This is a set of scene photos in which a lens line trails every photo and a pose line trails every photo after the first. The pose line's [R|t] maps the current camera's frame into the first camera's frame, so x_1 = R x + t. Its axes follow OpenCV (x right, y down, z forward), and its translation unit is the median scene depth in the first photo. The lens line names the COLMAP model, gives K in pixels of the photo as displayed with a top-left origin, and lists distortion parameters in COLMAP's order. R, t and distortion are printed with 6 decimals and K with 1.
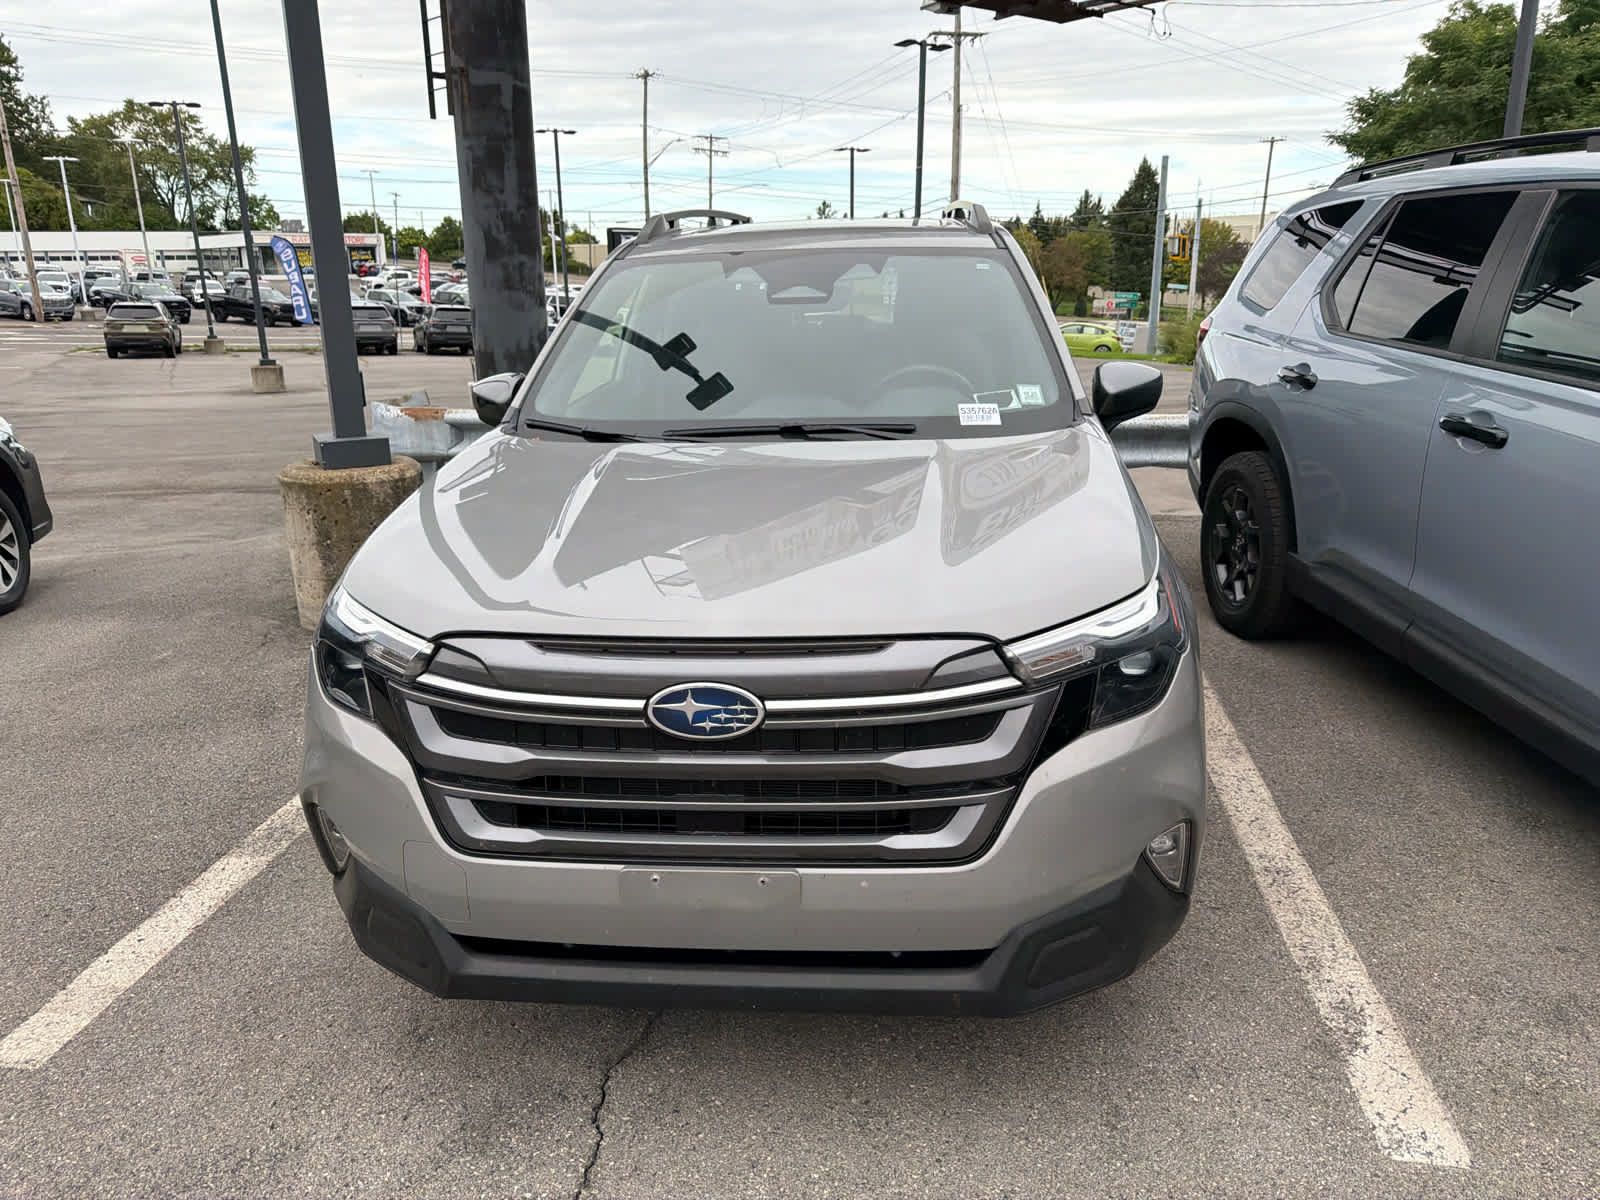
lens RADIAL K [[1145.5, 0, 797.5], [0, 1145.5, 607.8], [0, 0, 1]] dist [-0.000265, -0.007227]
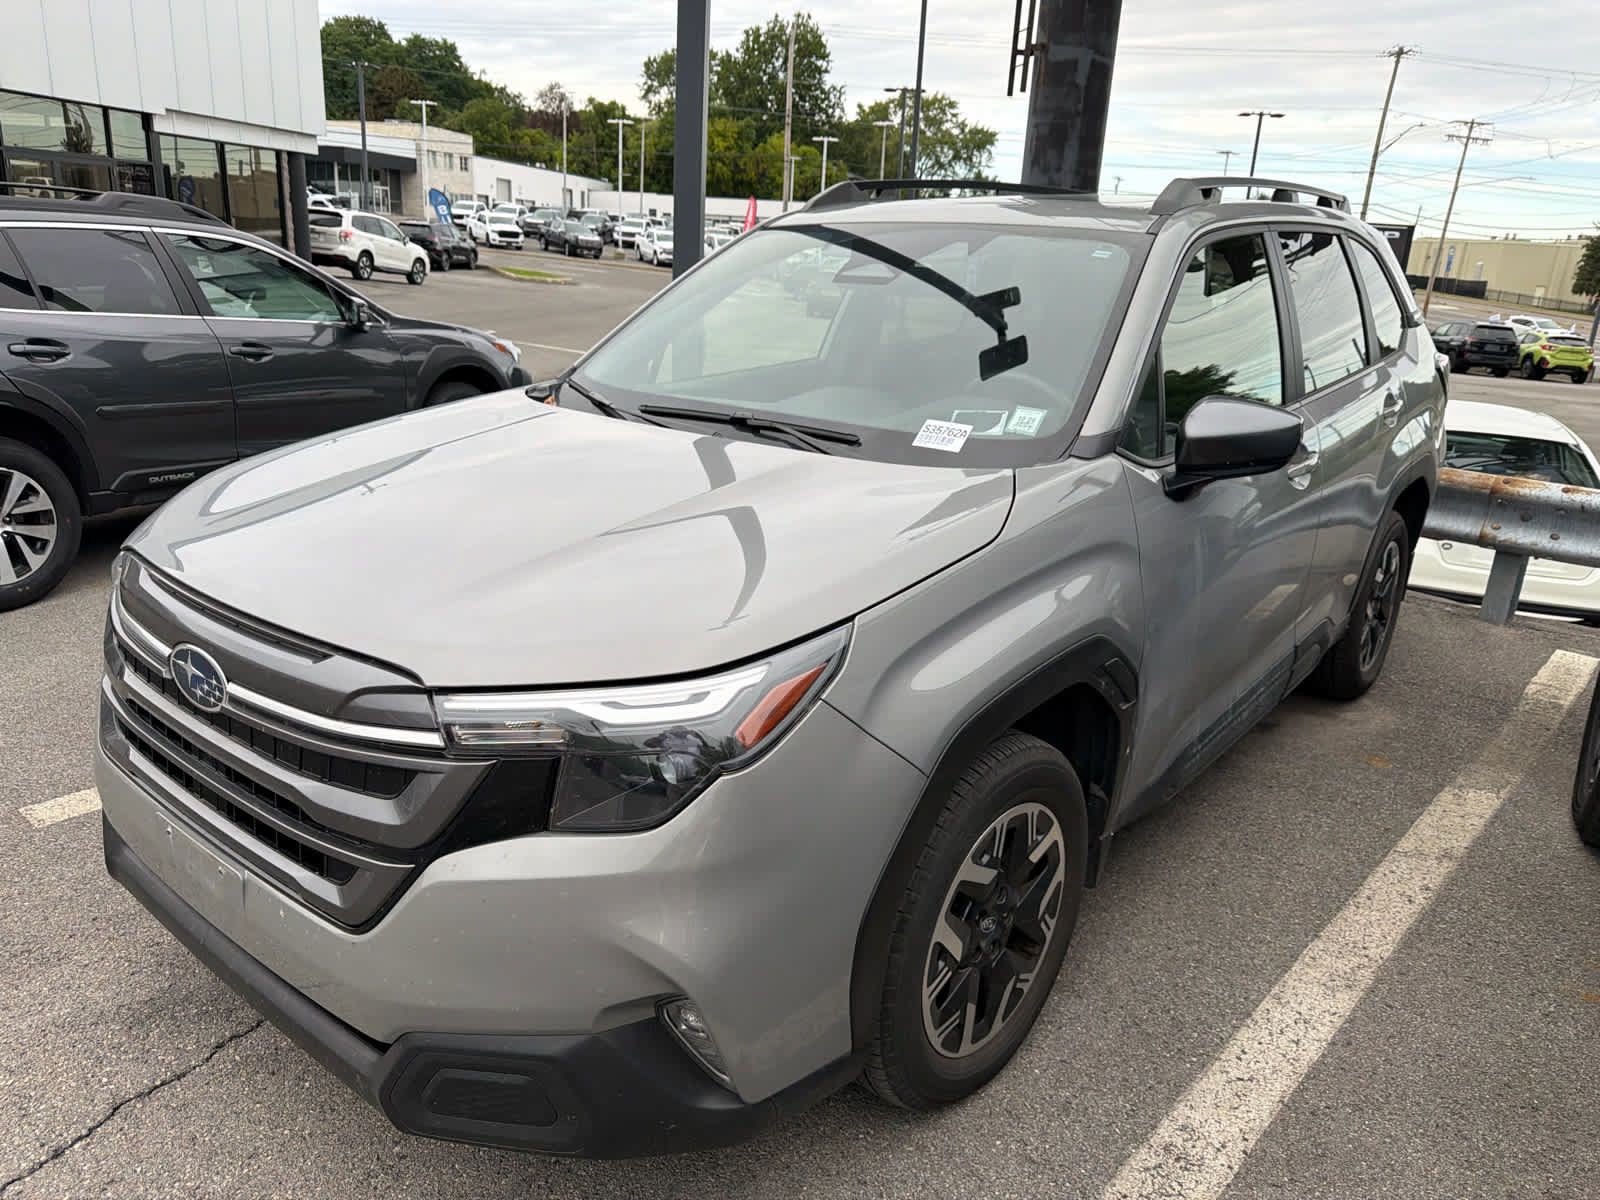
lens RADIAL K [[1146.0, 0, 791.9], [0, 1146.0, 599.5], [0, 0, 1]] dist [-0.002184, -0.005445]
pose [[0.826688, 0.216644, -0.519281, 0.298326], [-0.214493, 0.974553, 0.065114, -0.051677], [0.520173, 0.057553, 0.852119, 0.164866]]
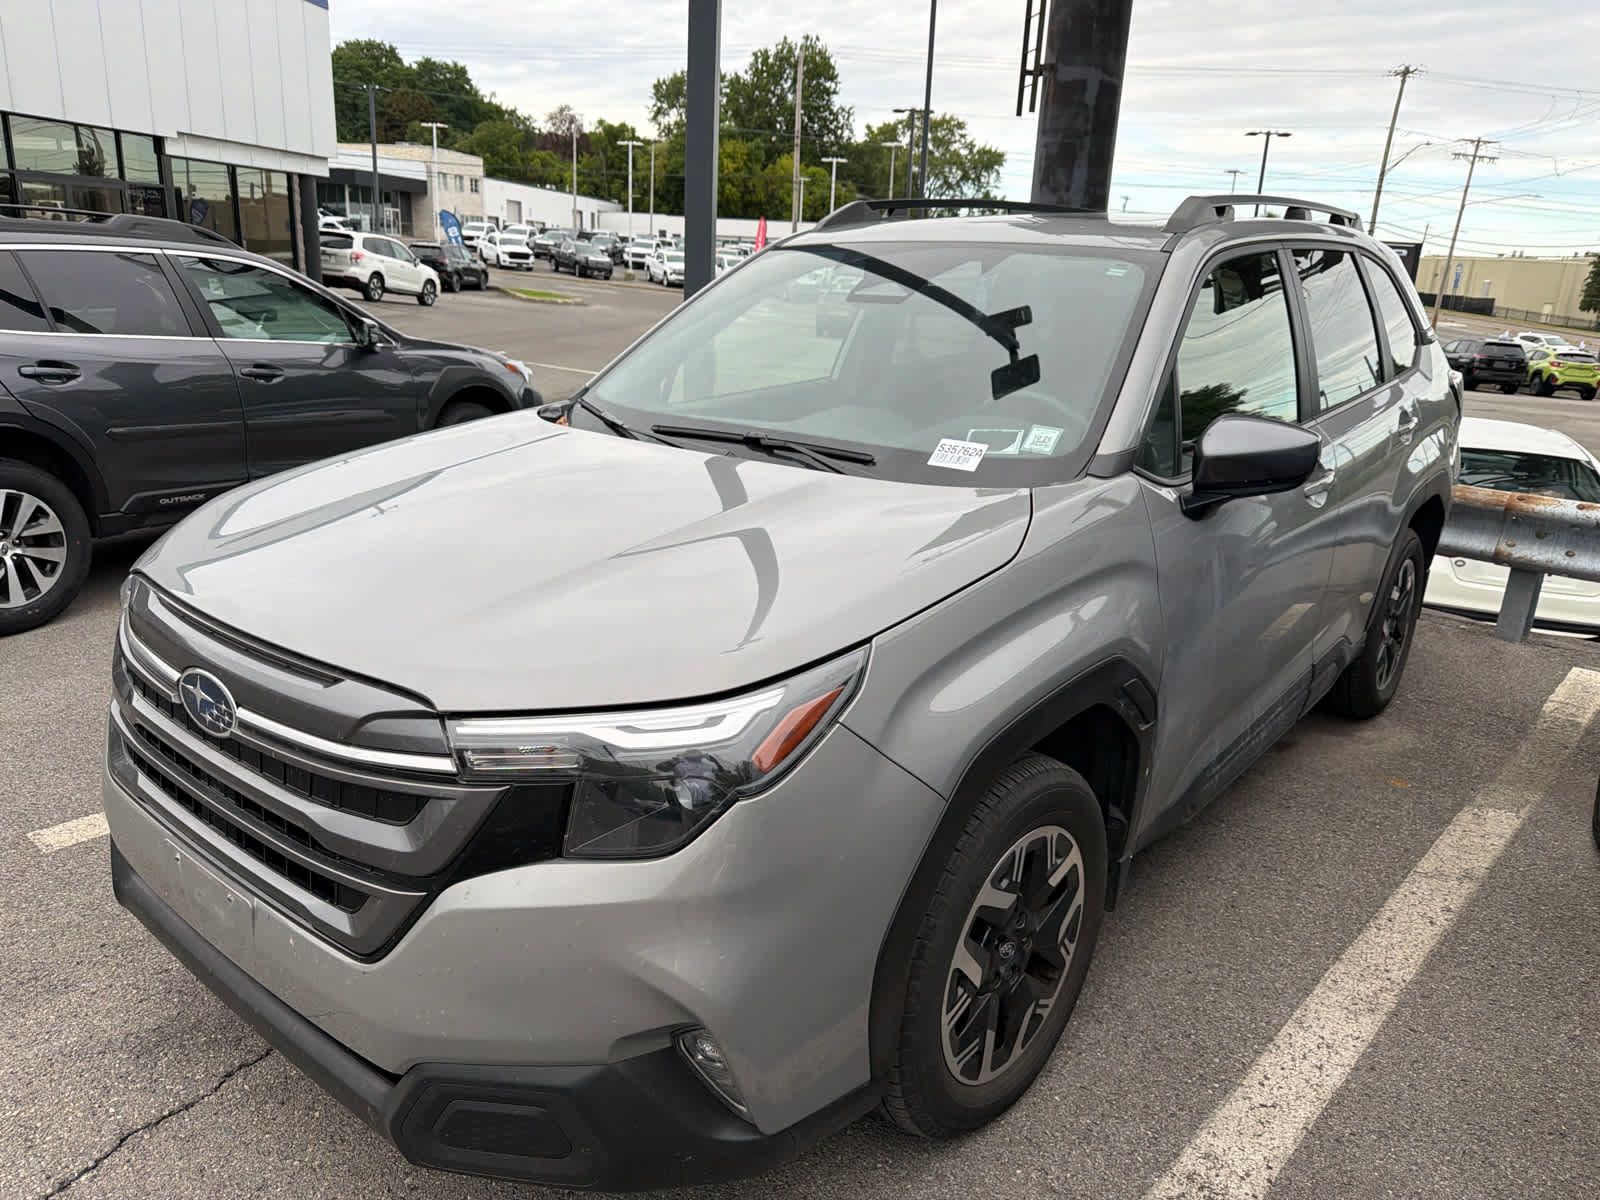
lens RADIAL K [[1145.4, 0, 801.6], [0, 1145.4, 605.3], [0, 0, 1]] dist [0.000147, -0.007888]
pose [[0.827102, 0.207833, -0.522214, 0.294610], [-0.211077, 0.975971, 0.054110, -0.051890], [0.520912, 0.065473, 0.851096, 0.167381]]
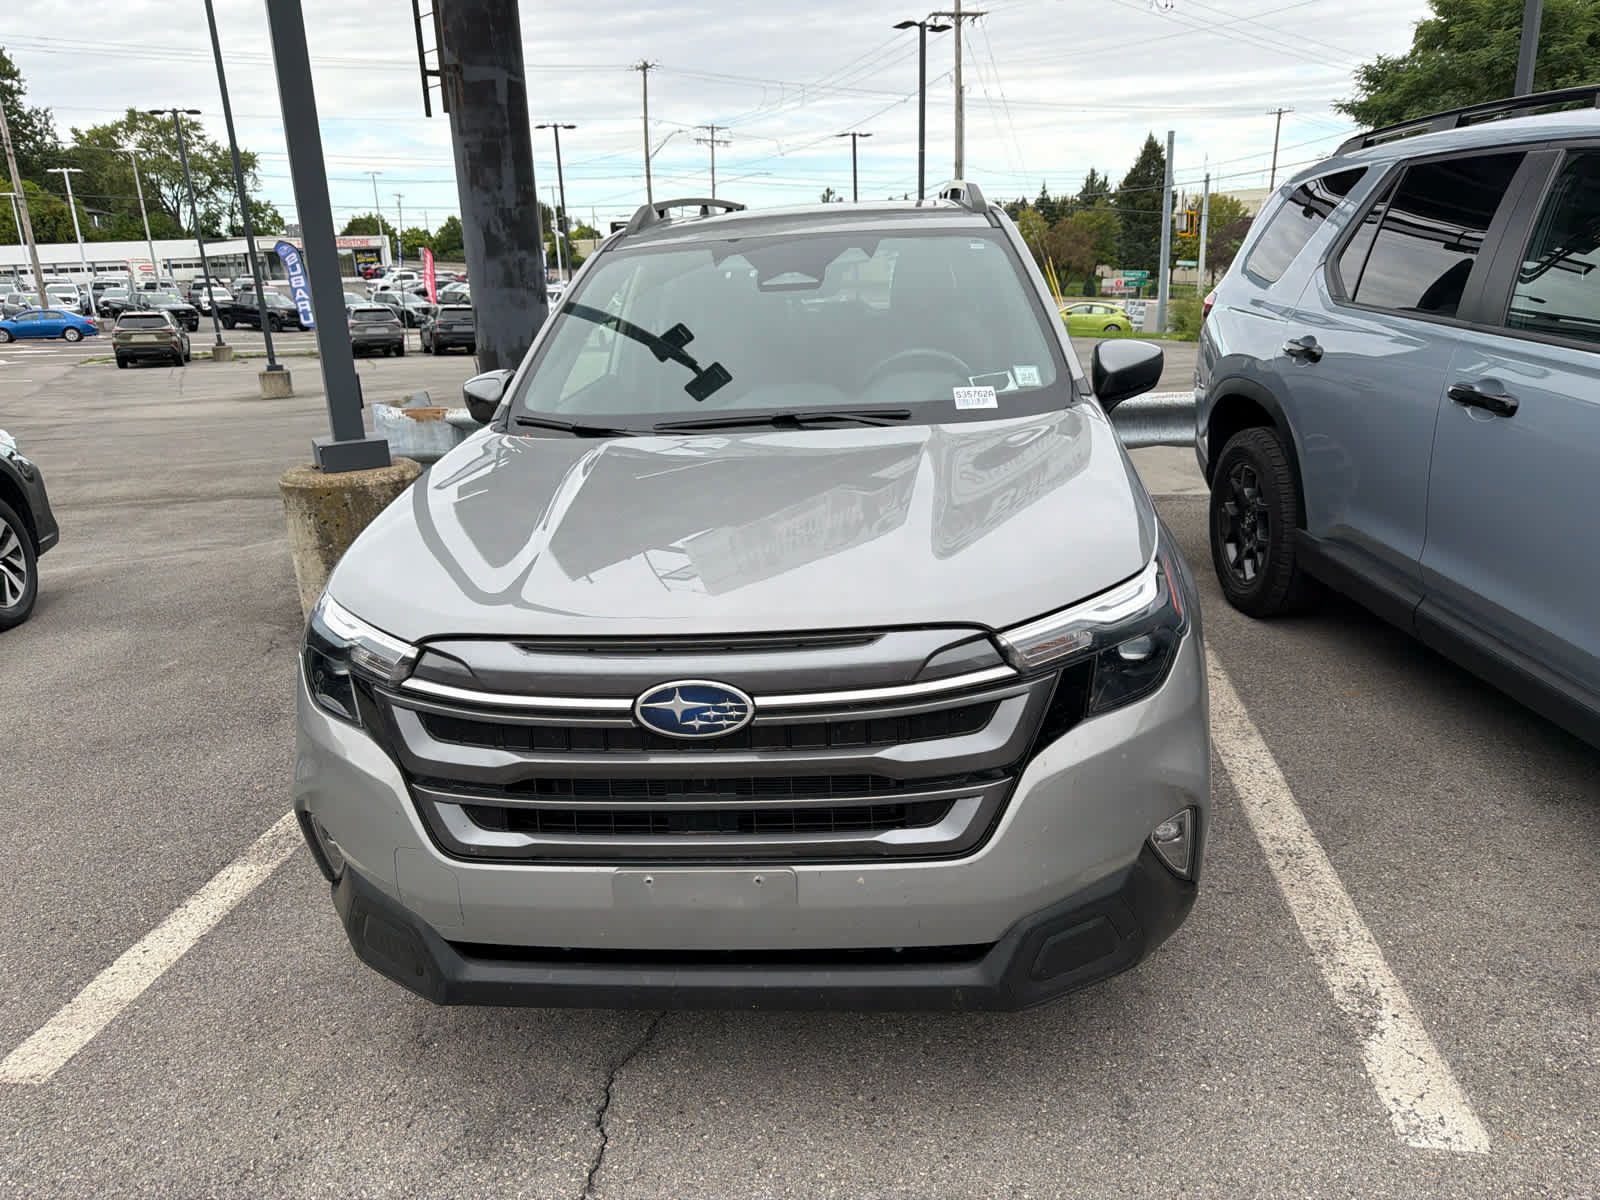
lens RADIAL K [[1144.3, 0, 799.6], [0, 1144.3, 616.3], [0, 0, 1]] dist [-0.000096, -0.008030]
pose [[0.999539, -0.027640, -0.012572, 0.009205], [0.027838, 0.999487, 0.015834, -0.000761], [0.012128, -0.016177, 0.999796, 0.008883]]
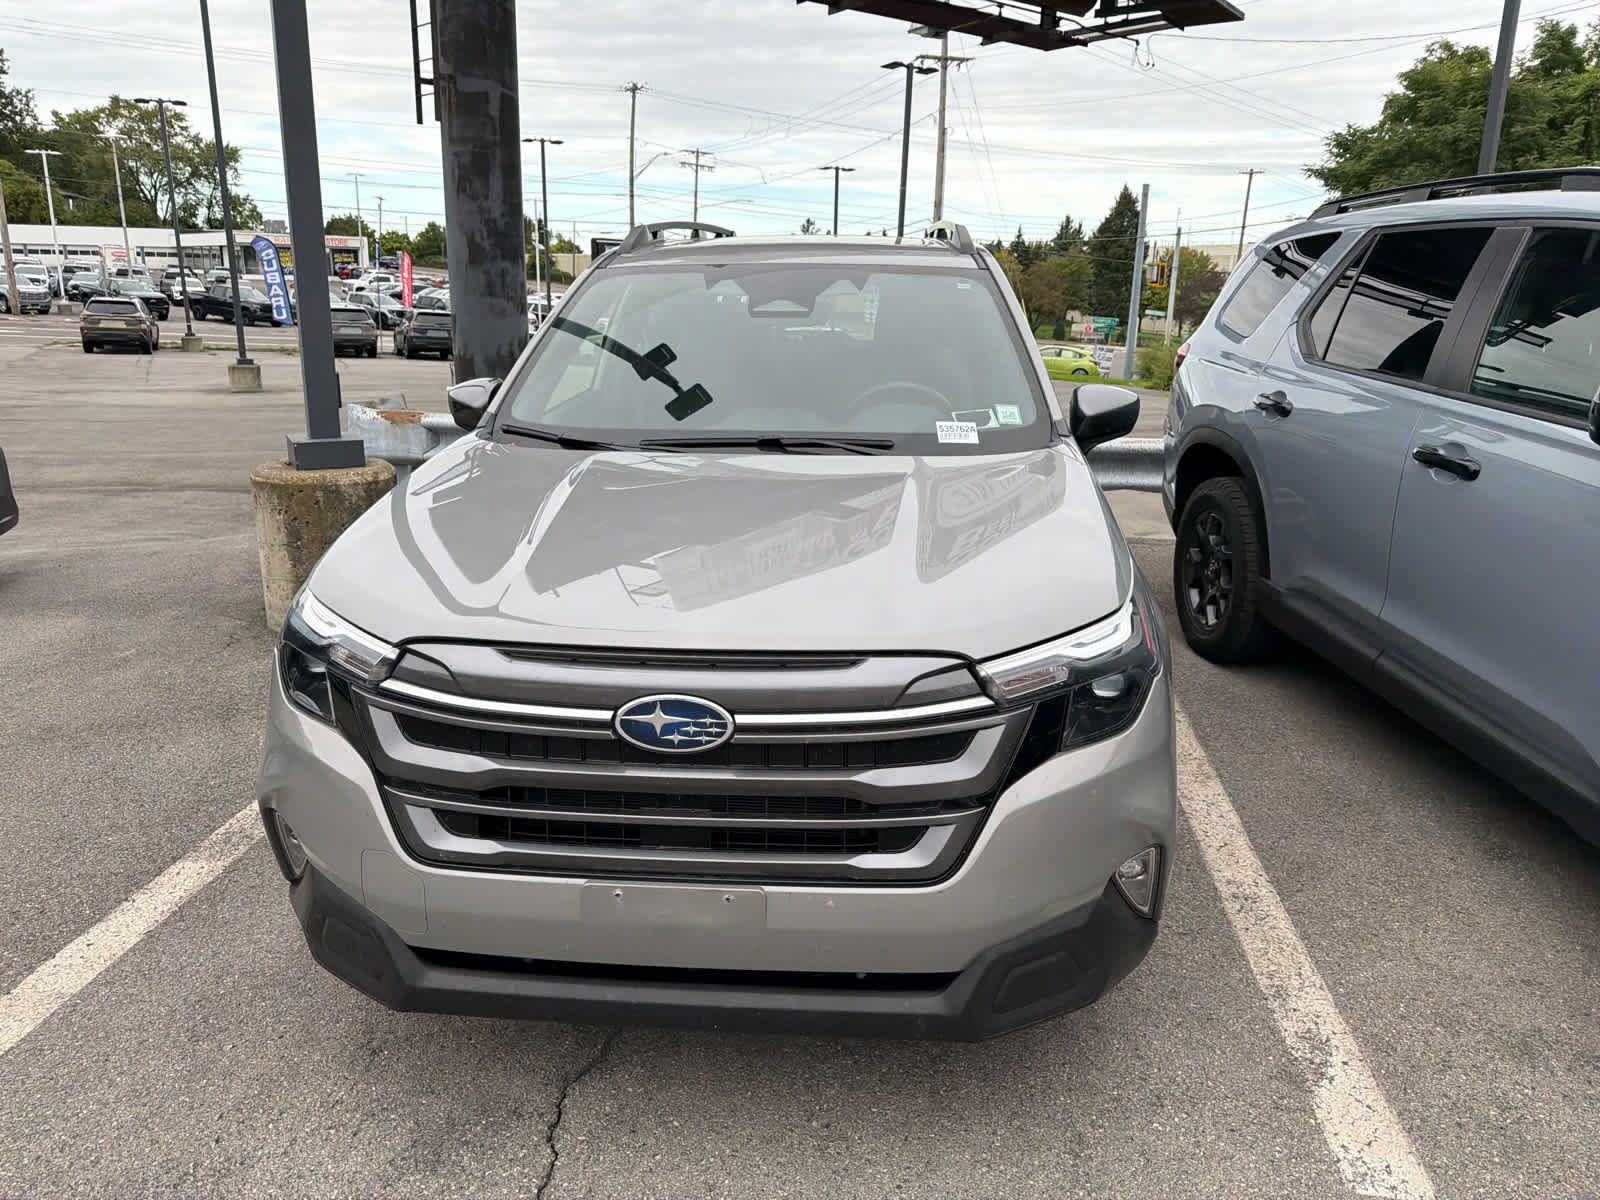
lens RADIAL K [[1144.4, 0, 792.6], [0, 1144.4, 599.6], [0, 0, 1]] dist [0.003534, -0.011479]
pose [[0.999525, 0.025189, 0.017738, 0.000636], [-0.024842, 0.999500, -0.019555, 0.000038], [-0.018222, 0.019105, 0.999651, 0.003969]]
